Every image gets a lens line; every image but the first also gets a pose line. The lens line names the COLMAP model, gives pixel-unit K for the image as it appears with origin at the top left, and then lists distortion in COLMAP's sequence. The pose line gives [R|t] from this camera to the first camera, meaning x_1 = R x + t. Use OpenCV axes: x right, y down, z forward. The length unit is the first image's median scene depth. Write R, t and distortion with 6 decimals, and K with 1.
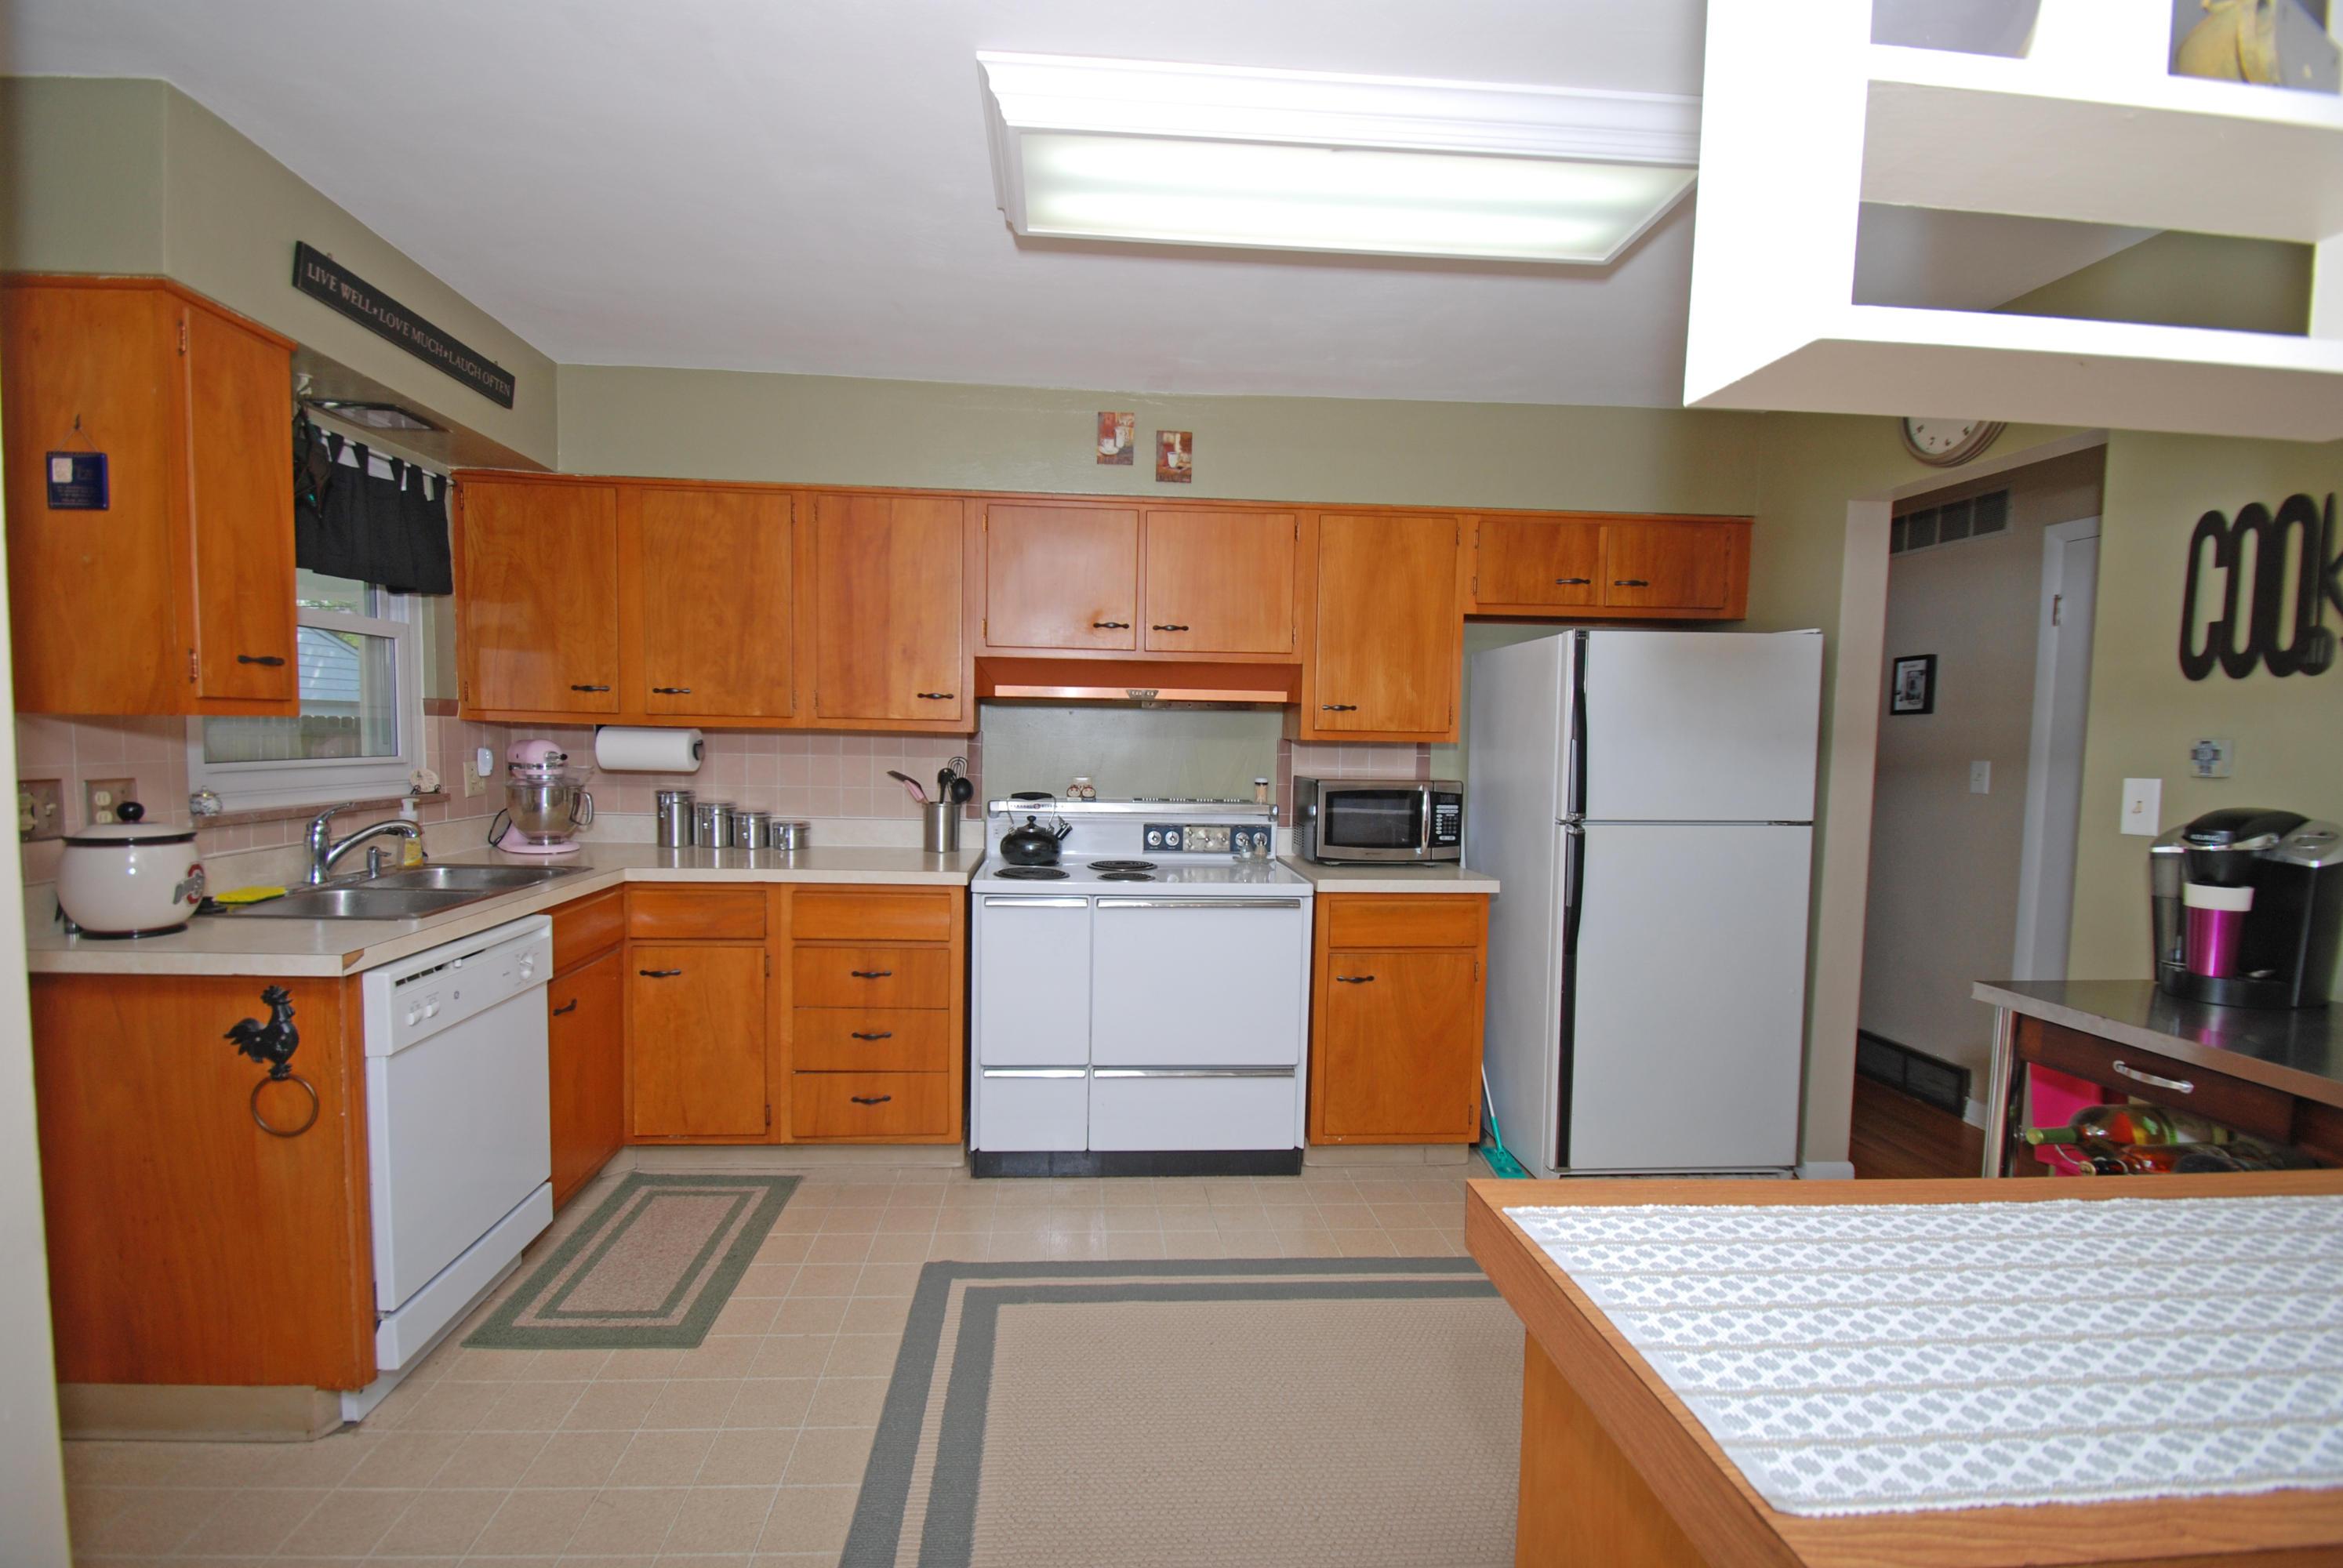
lens RADIAL K [[1041.2, 0, 1096.0], [0, 1041.2, 804.5], [0, 0, 1]] dist [-0.011217, -0.003842]
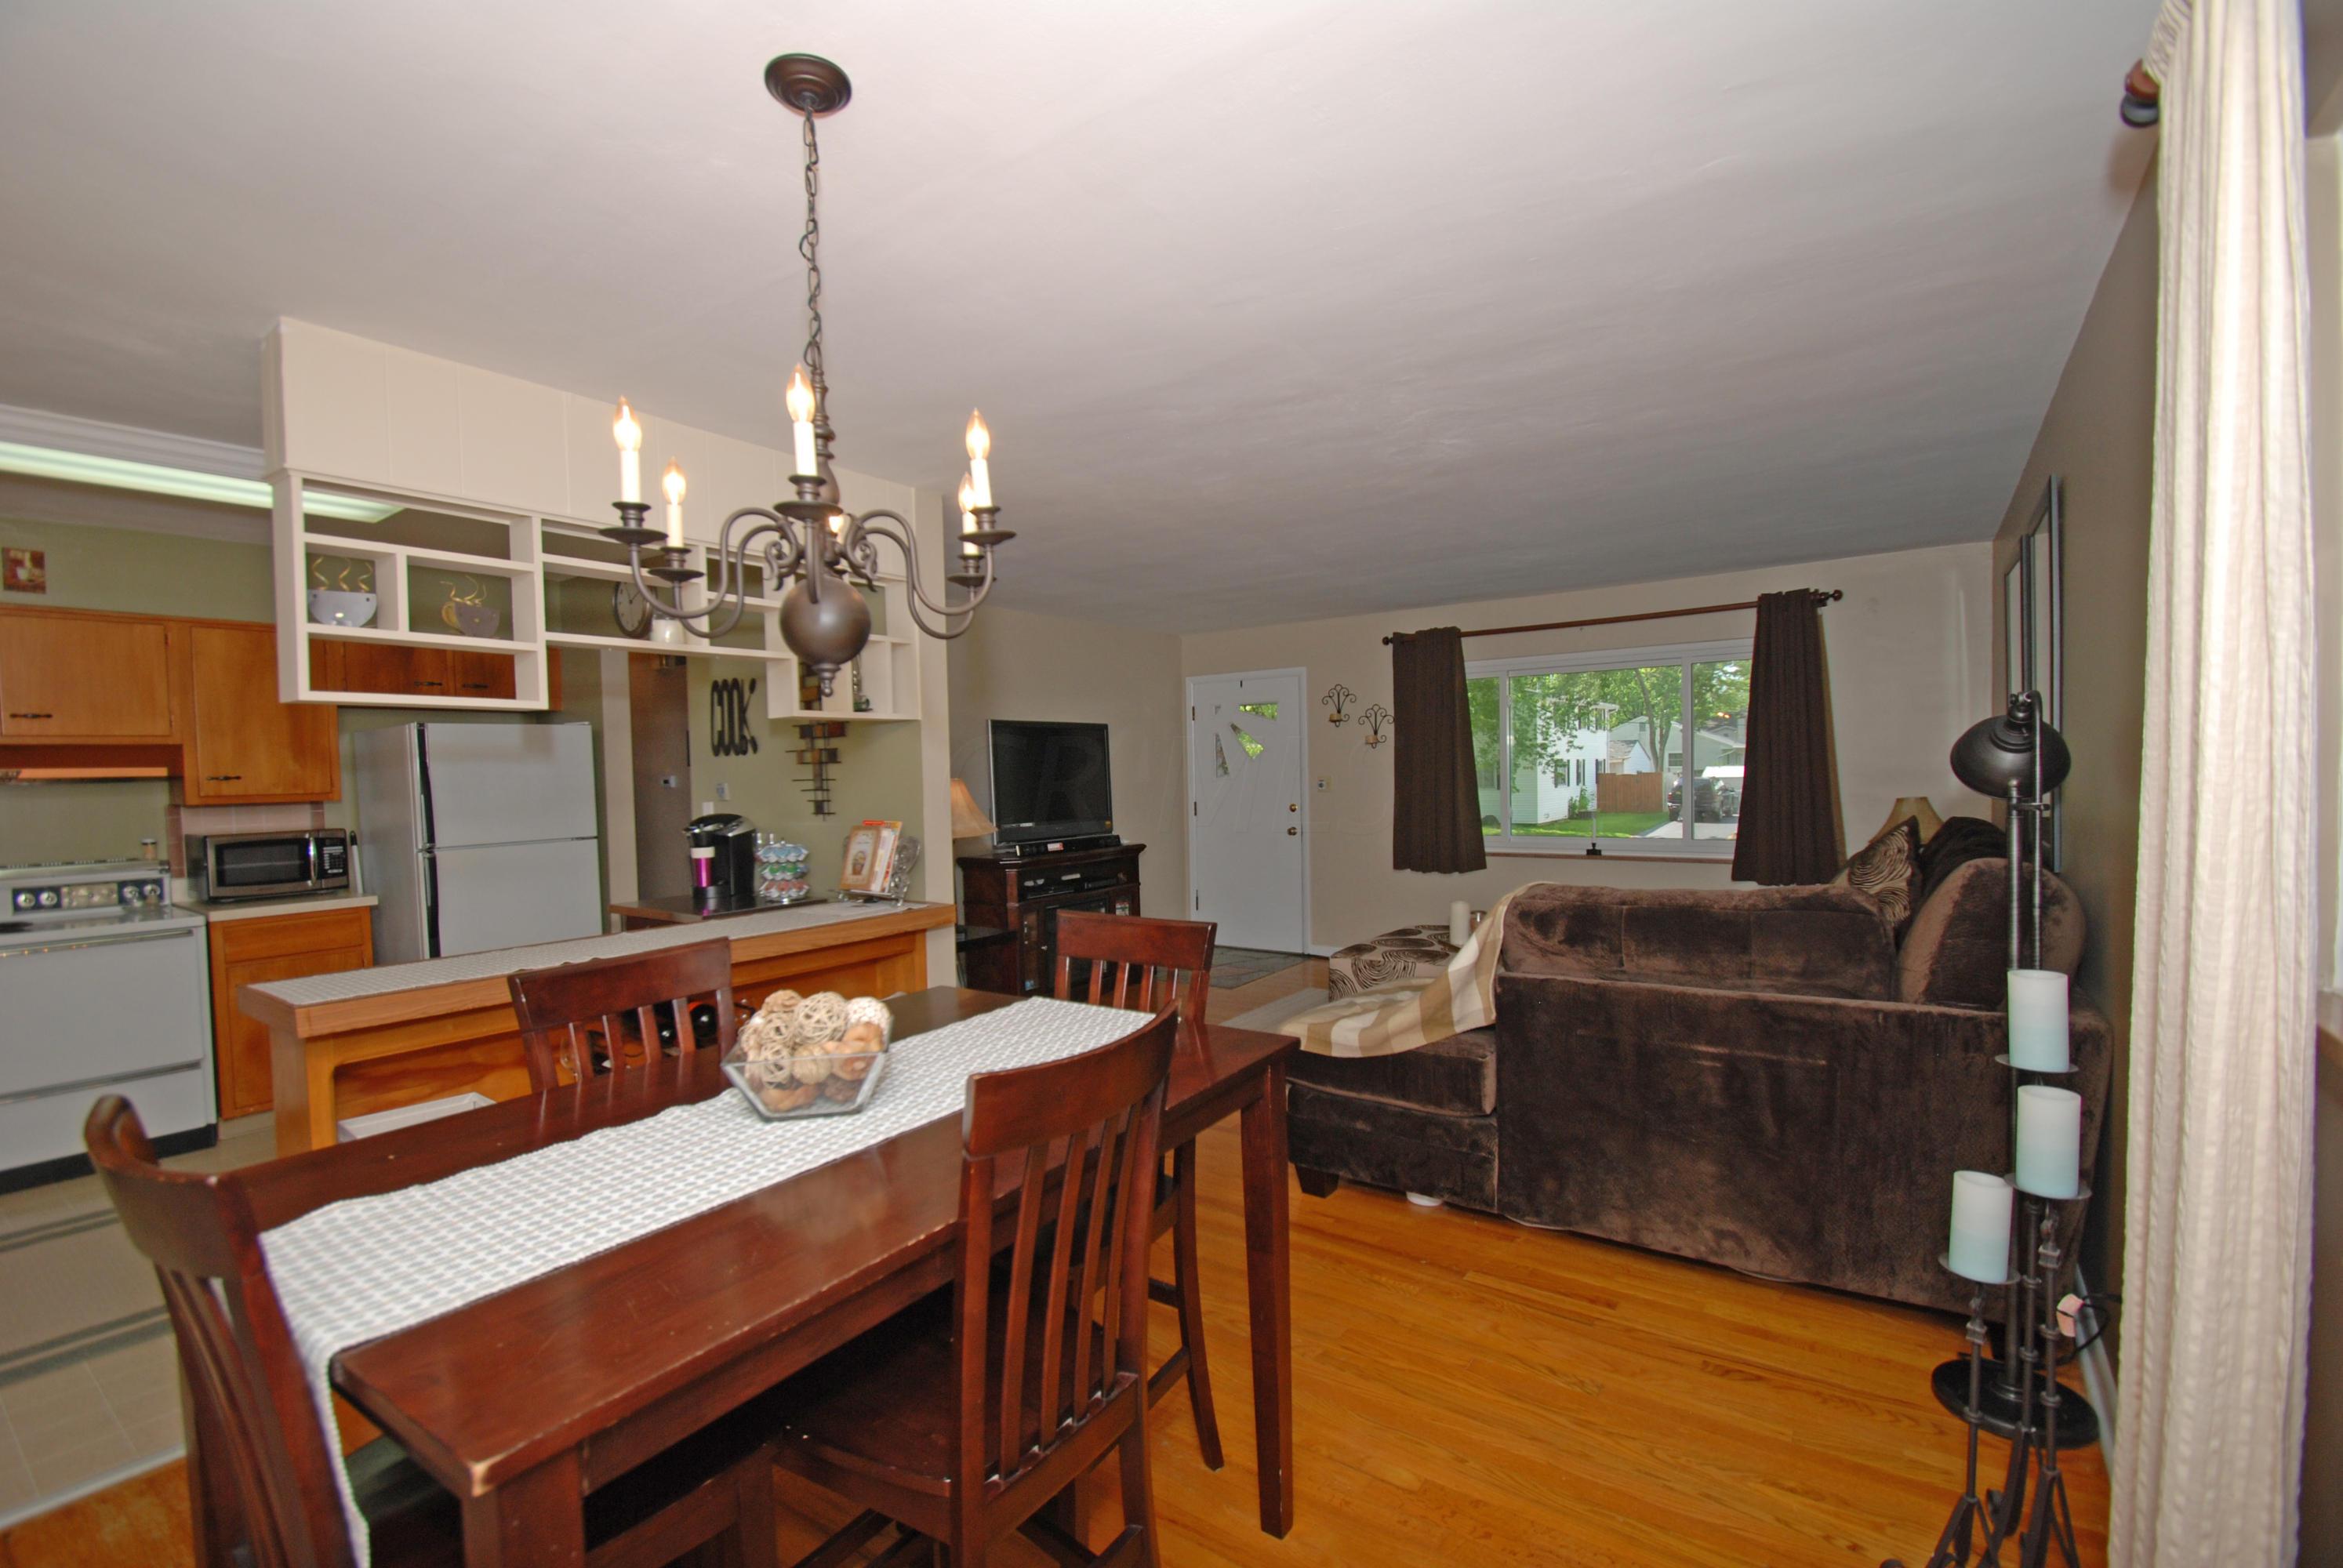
lens RADIAL K [[1041.2, 0, 1154.7], [0, 1041.2, 799.9], [0, 0, 1]] dist [-0.011217, -0.003842]
pose [[0.608227, -0.056893, 0.791722, -0.072282], [0.085869, 0.996291, 0.005626, 0.024347], [-0.789105, 0.064563, 0.610856, -0.671725]]
